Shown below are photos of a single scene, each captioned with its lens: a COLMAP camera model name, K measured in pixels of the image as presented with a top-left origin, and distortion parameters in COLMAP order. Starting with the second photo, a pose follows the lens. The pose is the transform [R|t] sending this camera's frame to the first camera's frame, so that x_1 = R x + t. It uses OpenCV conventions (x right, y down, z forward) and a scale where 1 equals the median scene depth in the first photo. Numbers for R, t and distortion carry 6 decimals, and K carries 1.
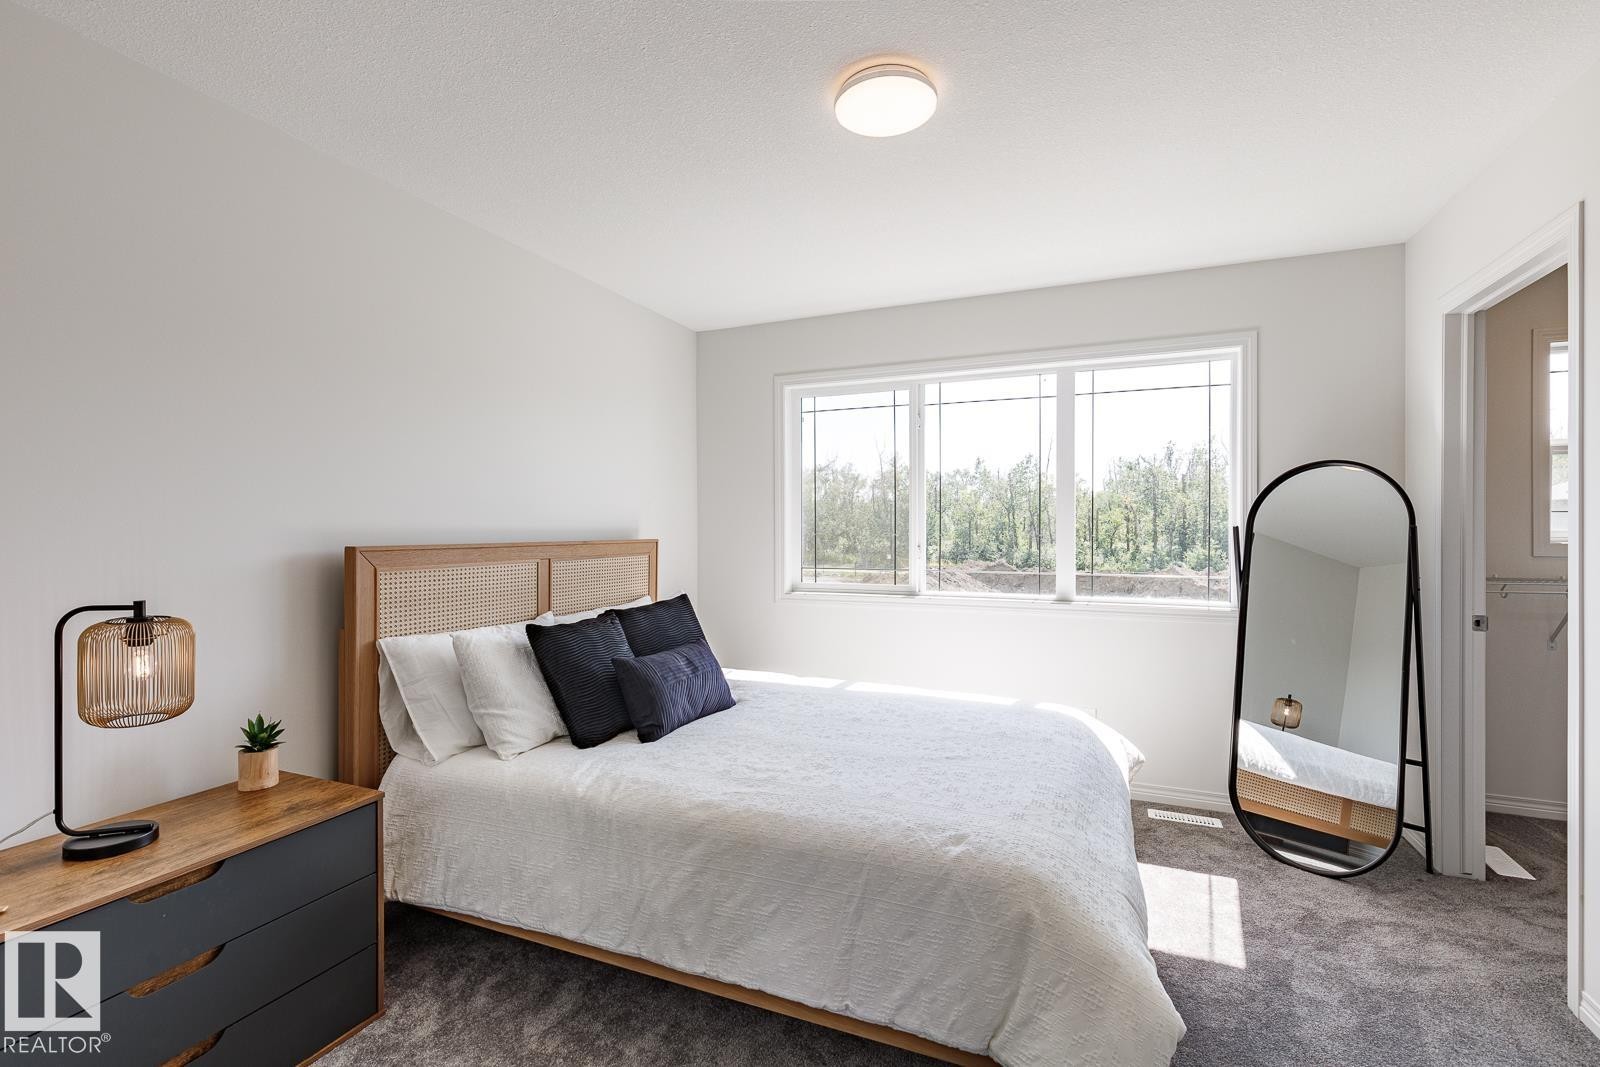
lens RADIAL K [[711.6, 0, 806.5], [0, 711.6, 527.3], [0, 0, 1]] dist [0.000665, -0.000494]
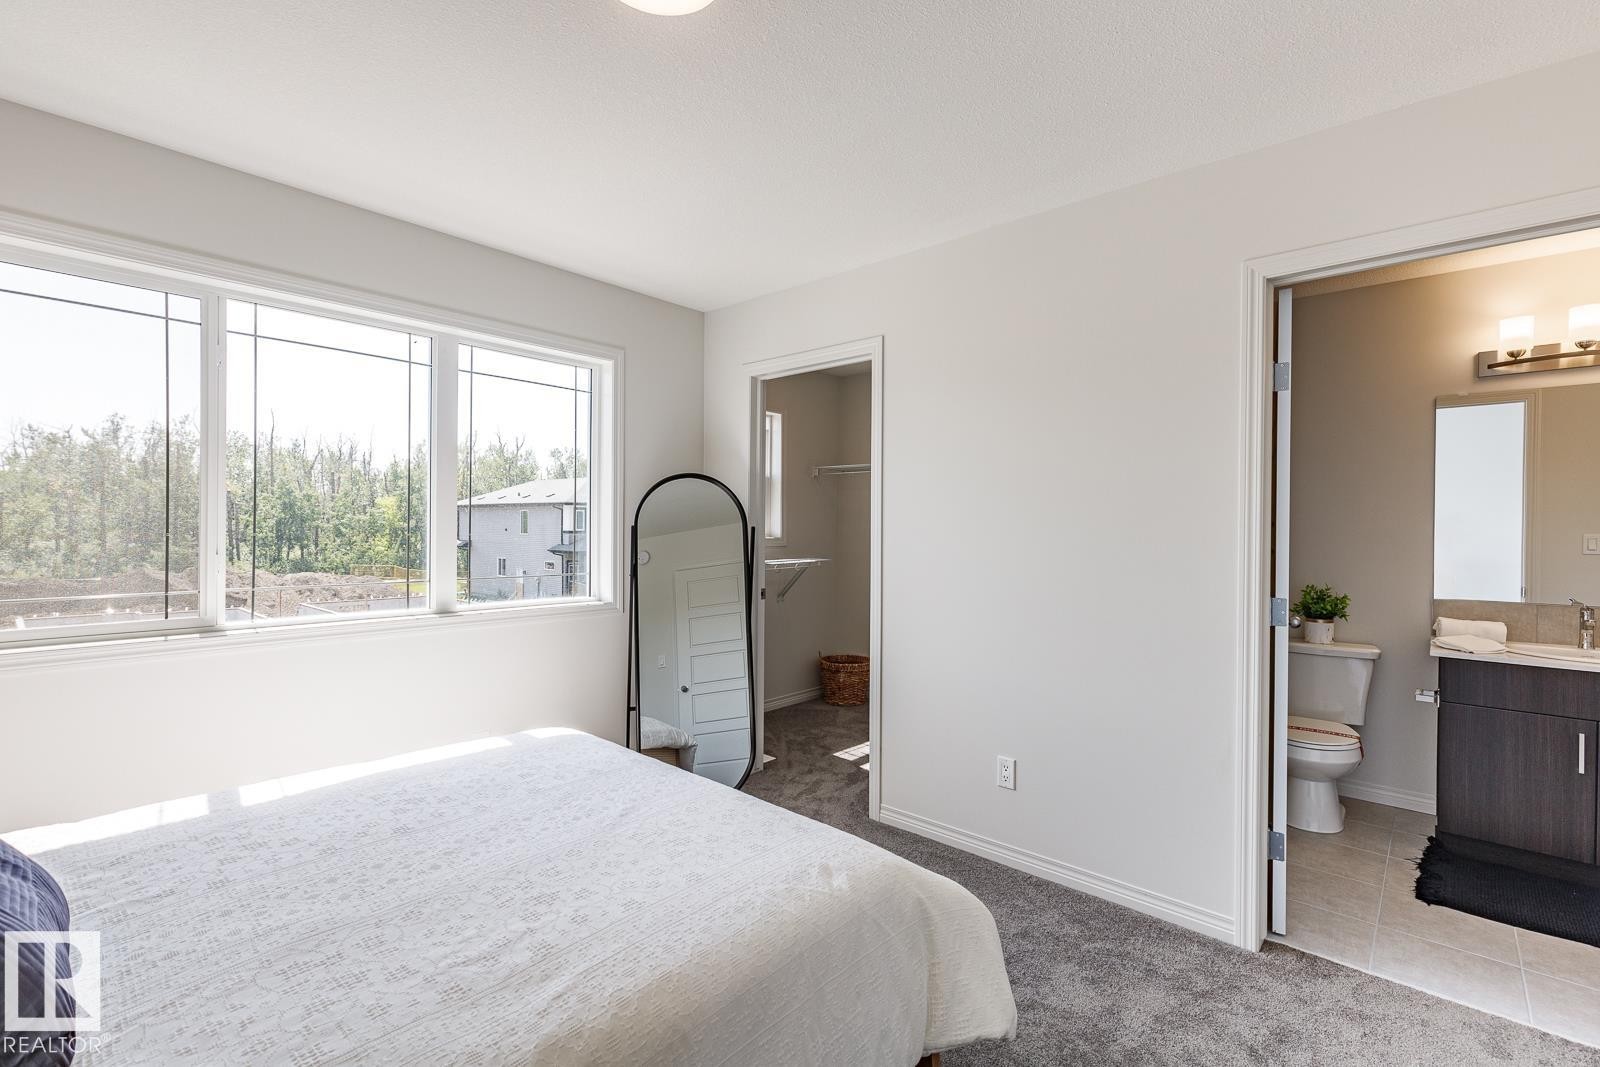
lens RADIAL K [[711.6, 0, 806.5], [0, 711.6, 527.3], [0, 0, 1]] dist [0.000665, -0.000494]
pose [[0.321701, 0.003690, 0.946834, -0.329688], [-0.010171, 0.999948, -0.000442, -0.001325], [-0.946787, -0.009489, 0.321722, 0.366642]]
